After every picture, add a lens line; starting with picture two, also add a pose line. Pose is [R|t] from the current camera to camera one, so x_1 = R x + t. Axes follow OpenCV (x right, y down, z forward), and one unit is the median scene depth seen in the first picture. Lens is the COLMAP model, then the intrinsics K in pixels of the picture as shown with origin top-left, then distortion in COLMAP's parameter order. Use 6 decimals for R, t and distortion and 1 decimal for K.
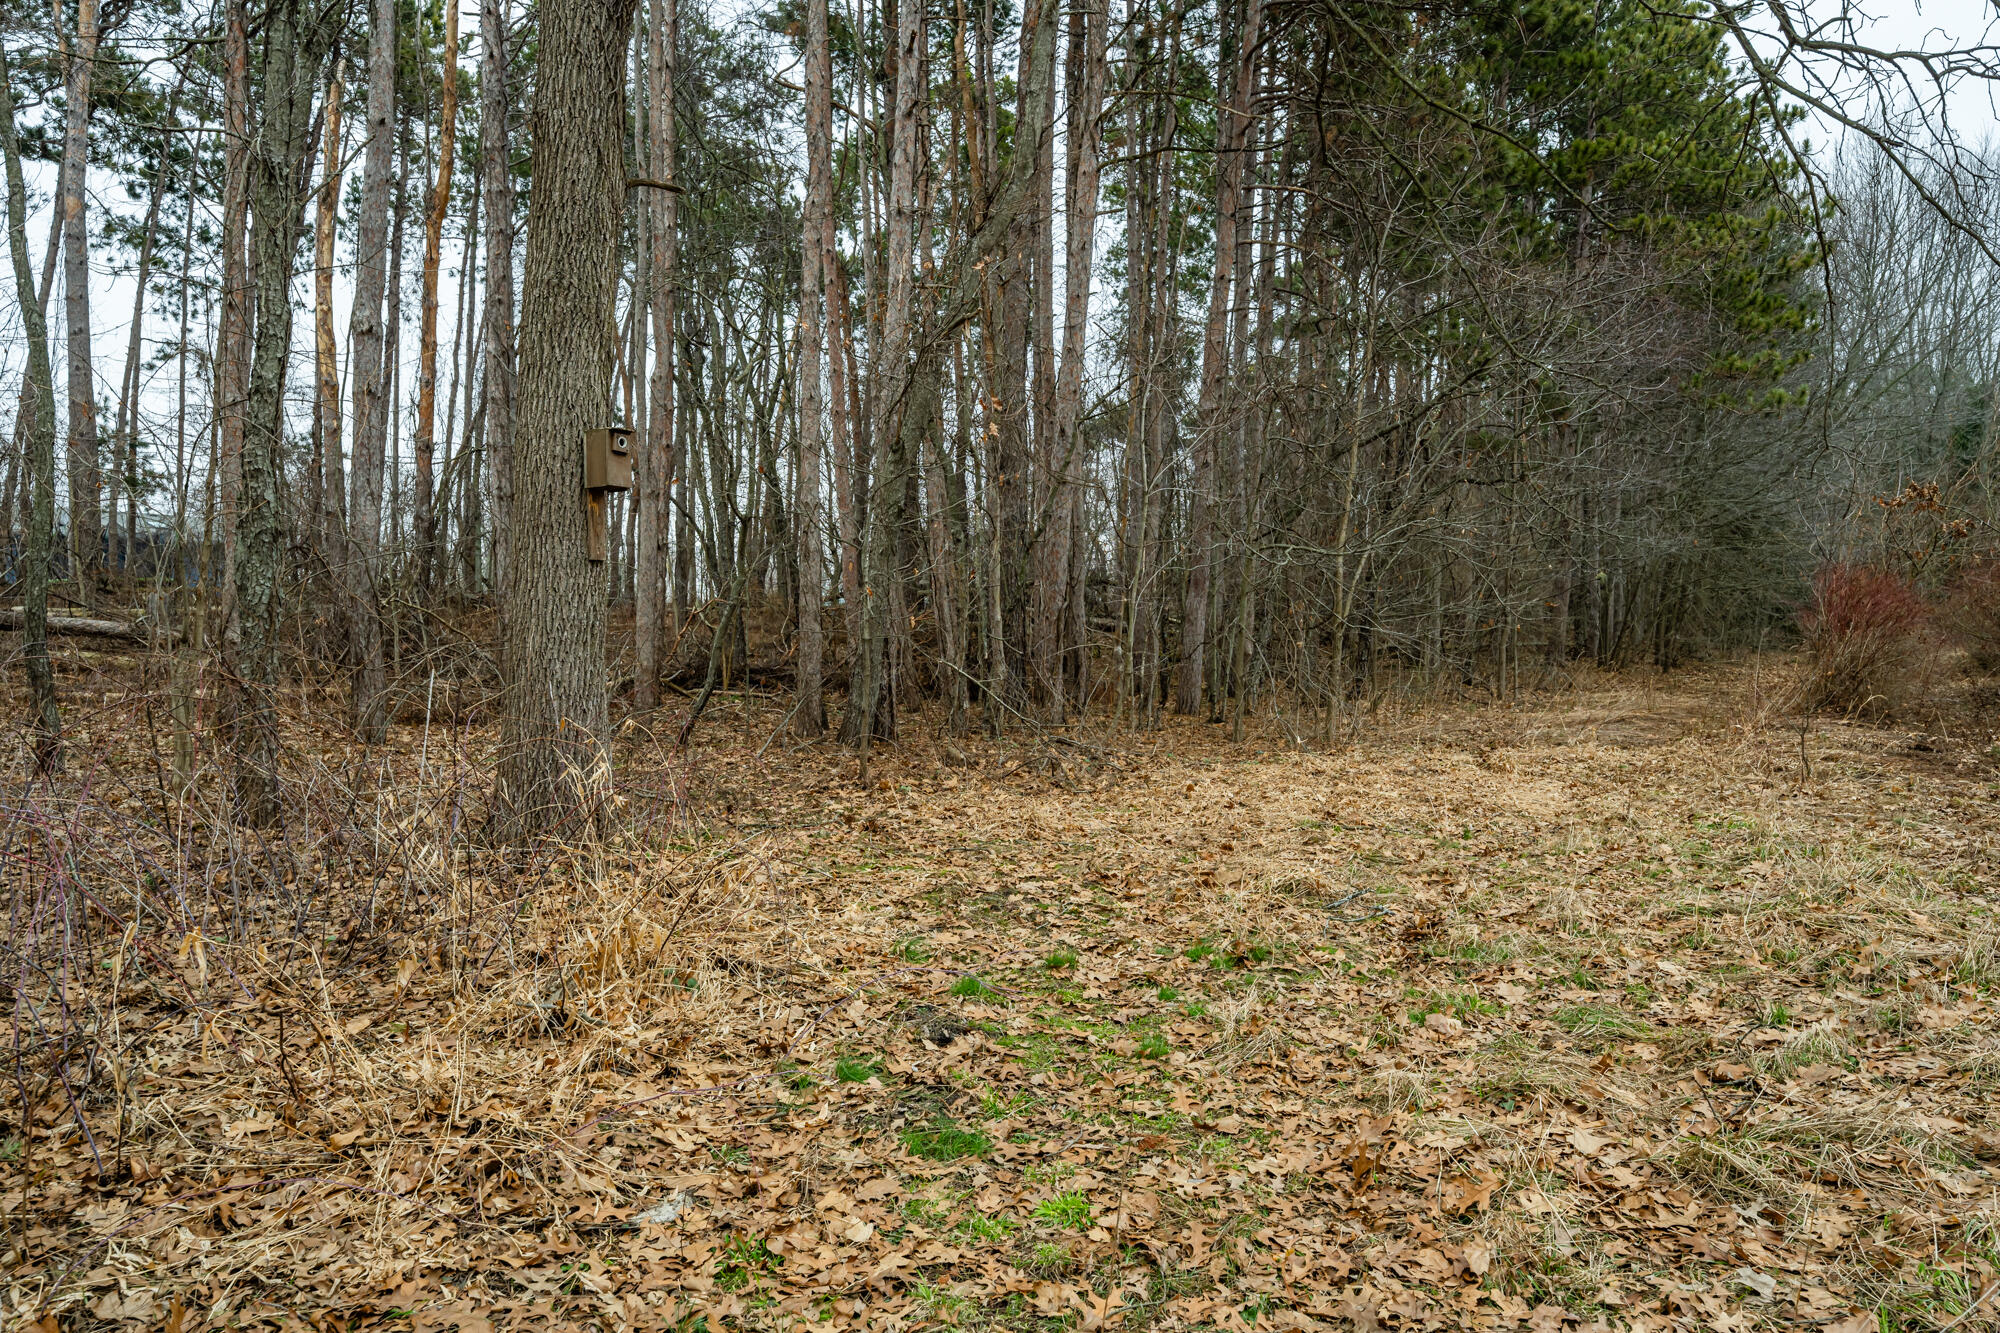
lens RADIAL K [[1332.4, 0, 994.5], [0, 1332.4, 660.8], [0, 0, 1]] dist [0.003441, -0.001969]
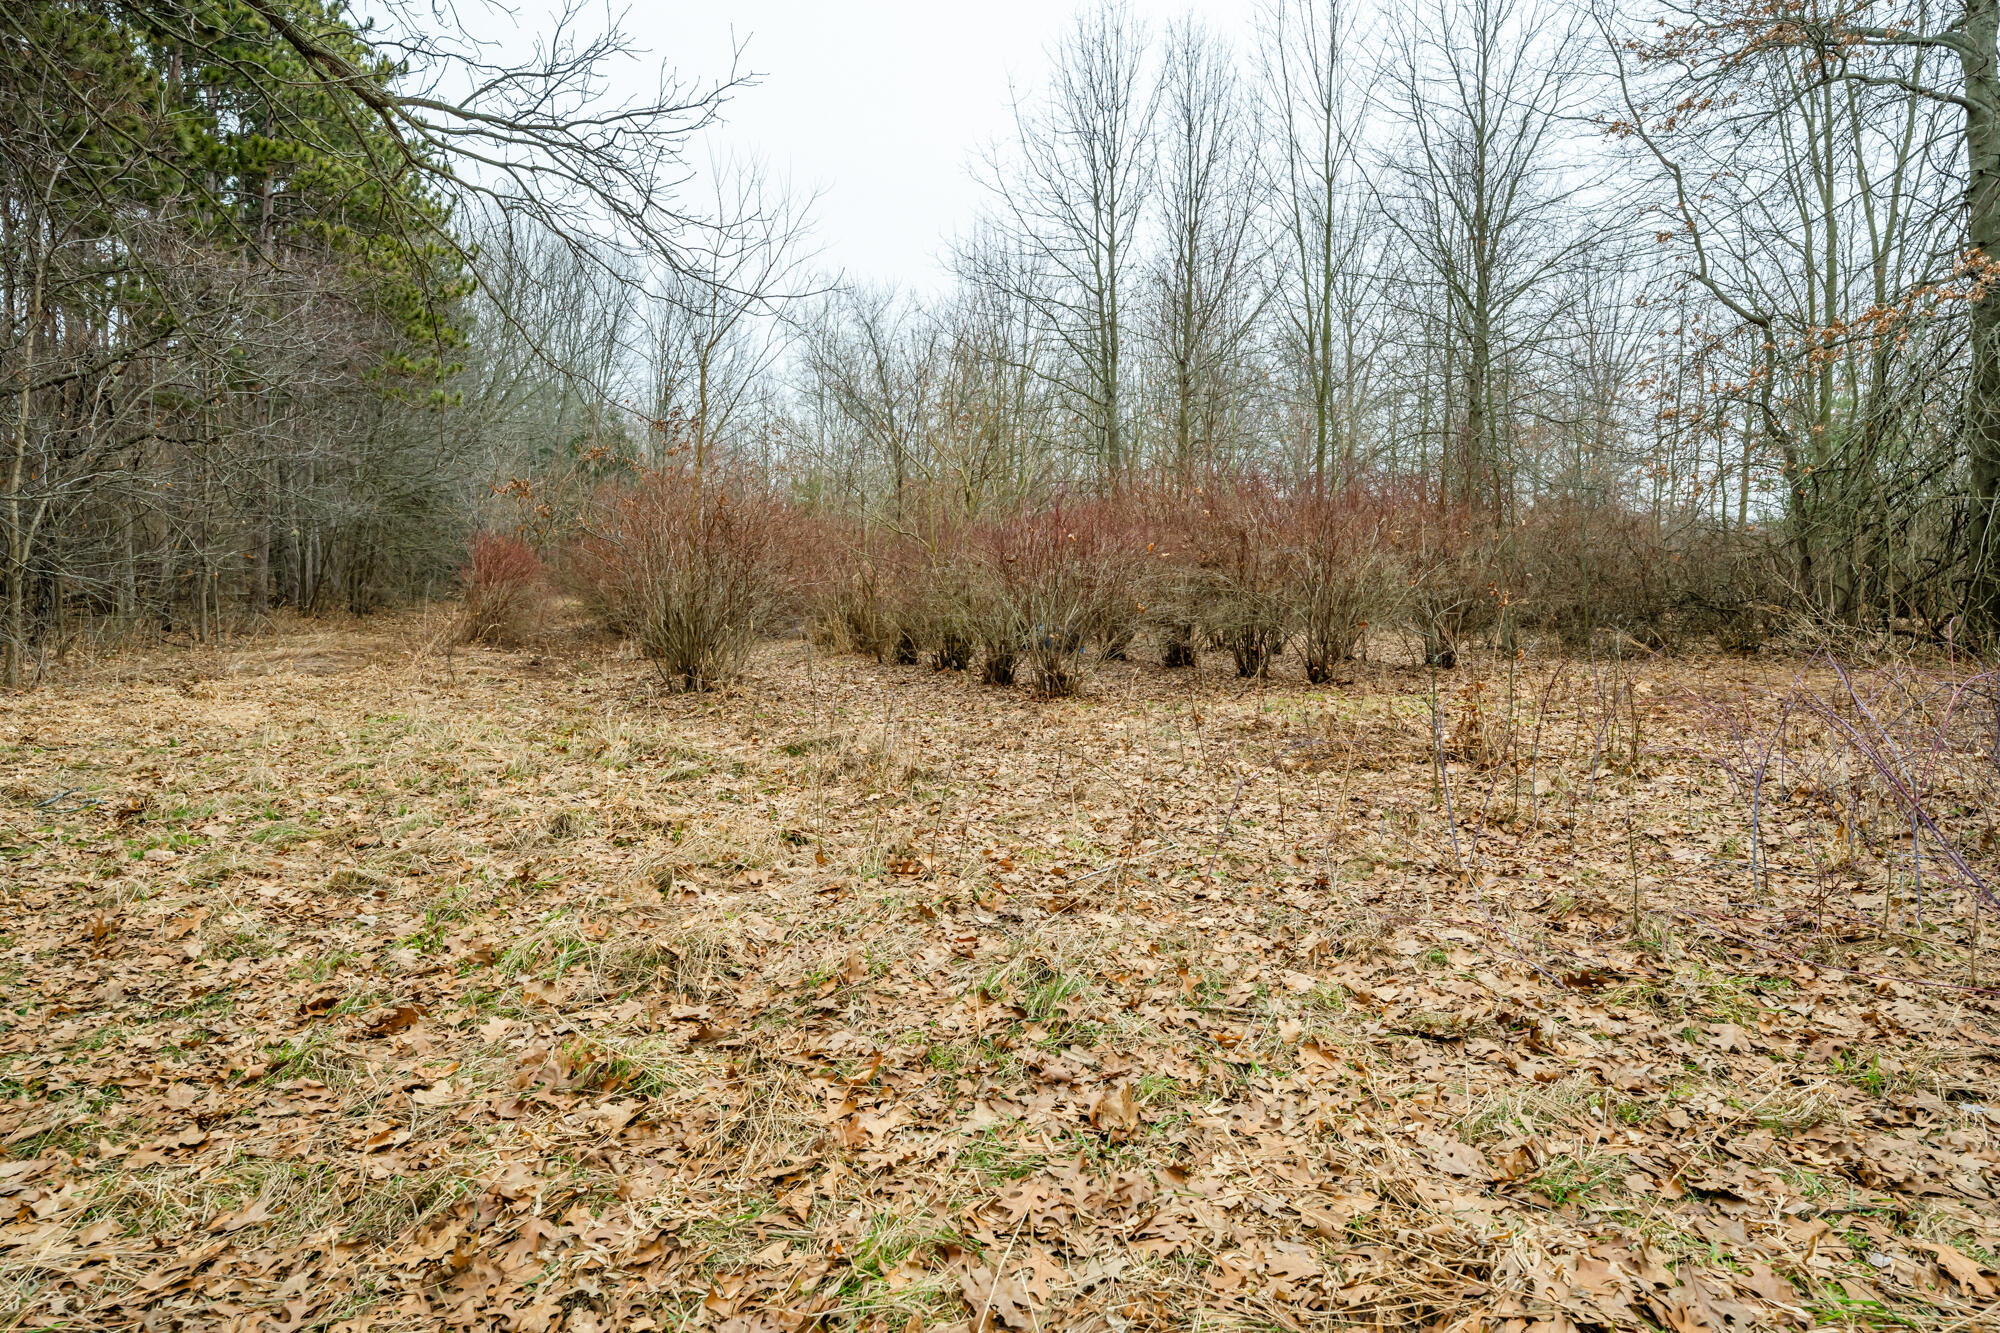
lens RADIAL K [[1158.7, 0, 991.7], [0, 1158.7, 676.4], [0, 0, 1]] dist [-0.001652, 0.001081]
pose [[0.573603, -0.054414, 0.817324, -0.038072], [0.009259, 0.998158, 0.059955, 0.008105], [-0.819081, -0.026823, 0.573051, -0.105873]]
